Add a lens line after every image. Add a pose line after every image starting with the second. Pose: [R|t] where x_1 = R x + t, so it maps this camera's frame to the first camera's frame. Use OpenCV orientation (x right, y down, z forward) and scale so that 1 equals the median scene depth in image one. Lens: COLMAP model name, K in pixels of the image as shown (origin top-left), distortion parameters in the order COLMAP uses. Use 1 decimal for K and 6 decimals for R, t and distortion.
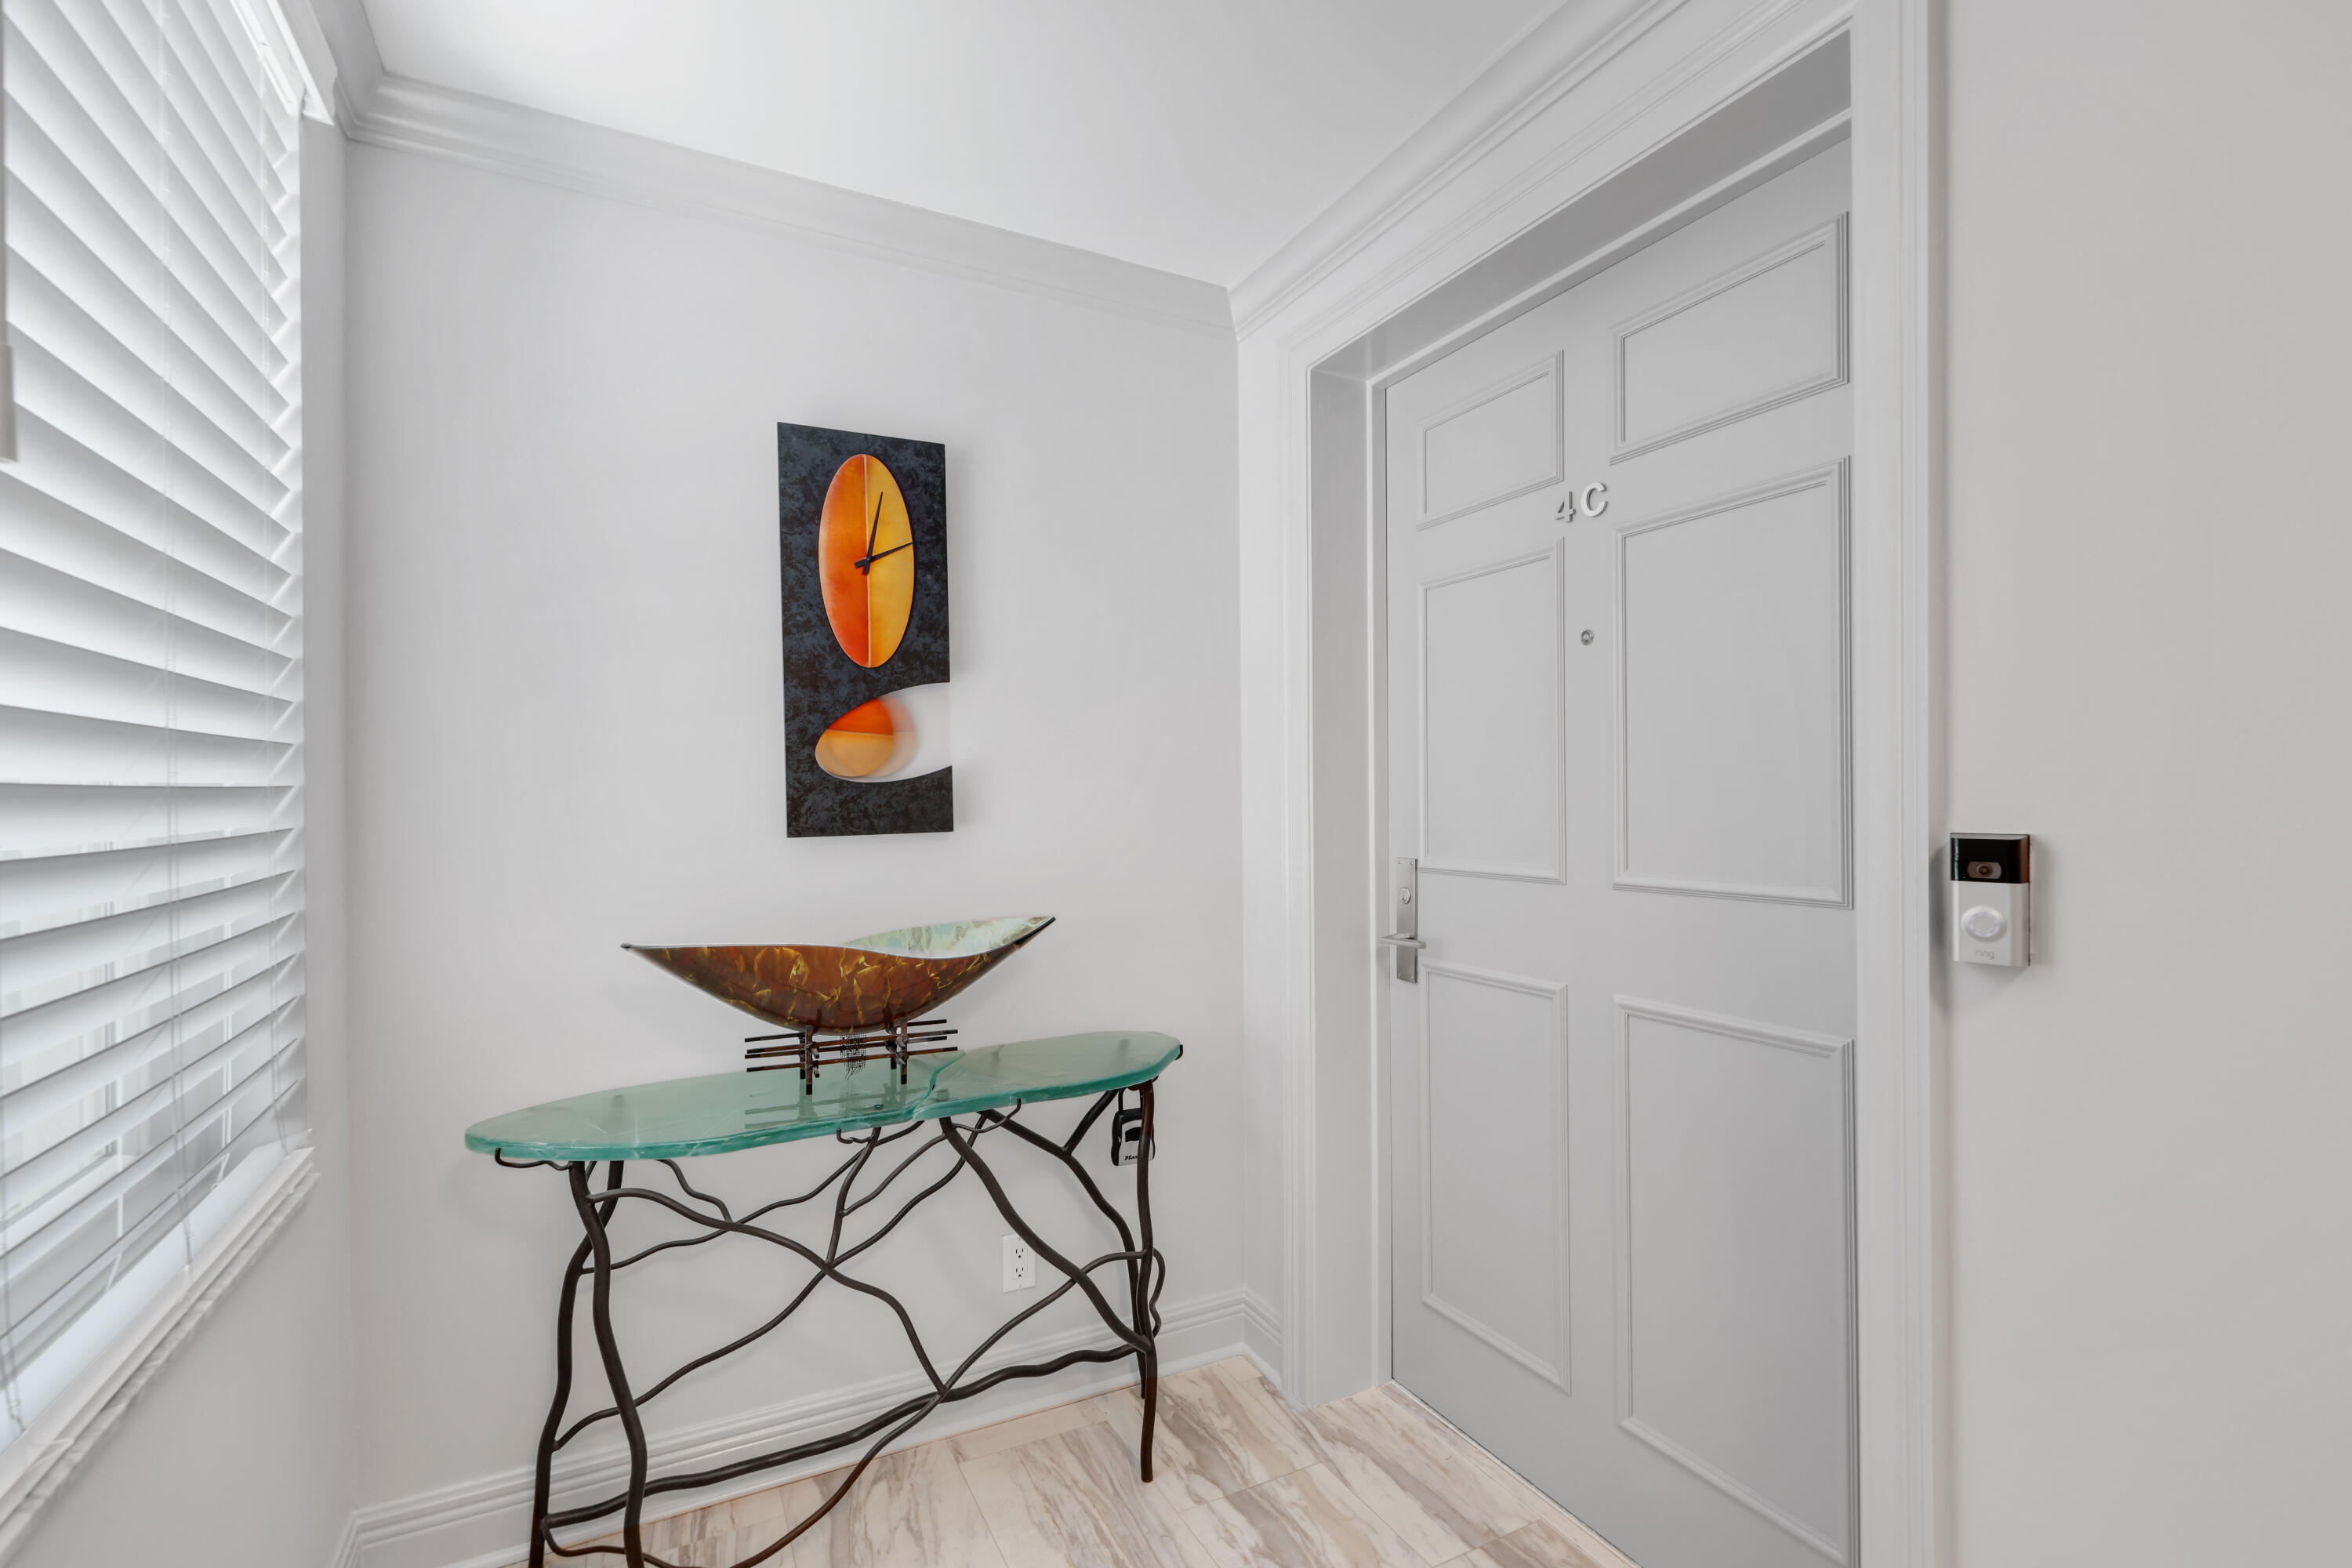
lens RADIAL K [[1040.8, 0, 1176.0], [0, 1040.8, 784.0], [0, 0, 1]] dist [-0.000884, -0.000188]
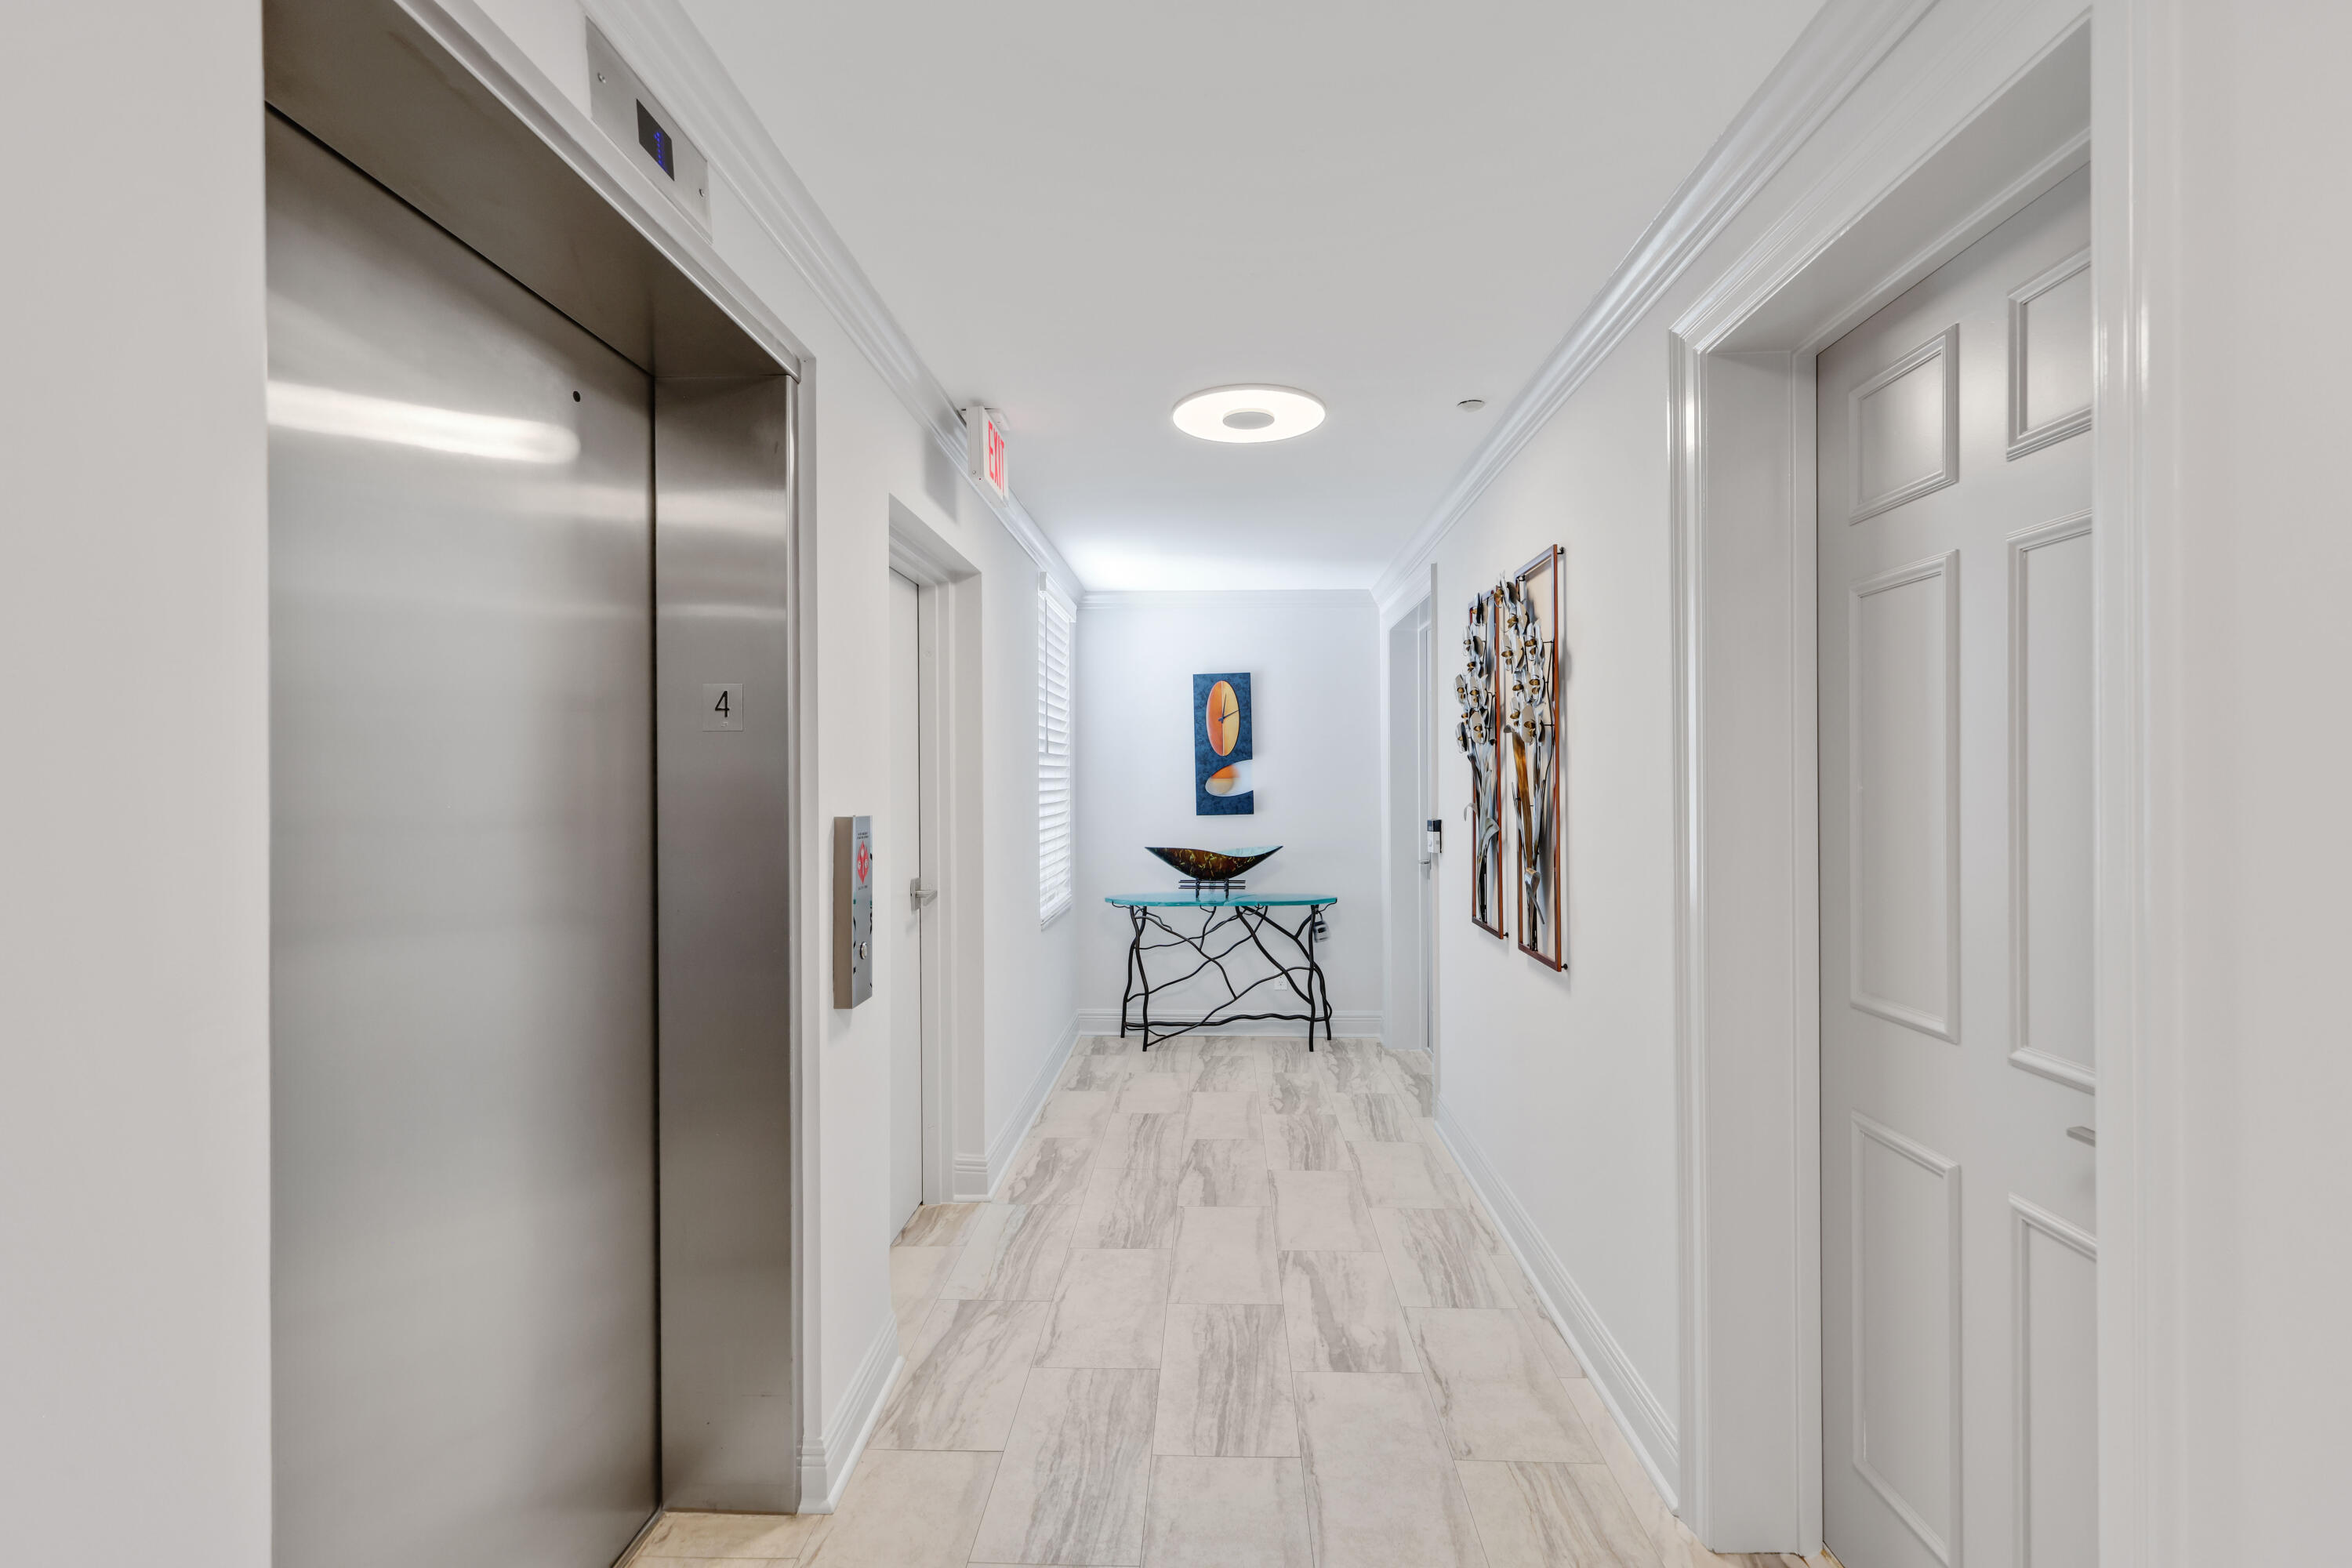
lens RADIAL K [[1040.8, 0, 1176.0], [0, 1040.8, 784.0], [0, 0, 1]] dist [-0.000884, -0.000188]
pose [[0.872773, 0.006474, -0.488083, 0.992874], [-0.001197, 0.999937, 0.011123, -0.068335], [0.488124, -0.009123, 0.872727, -1.560725]]
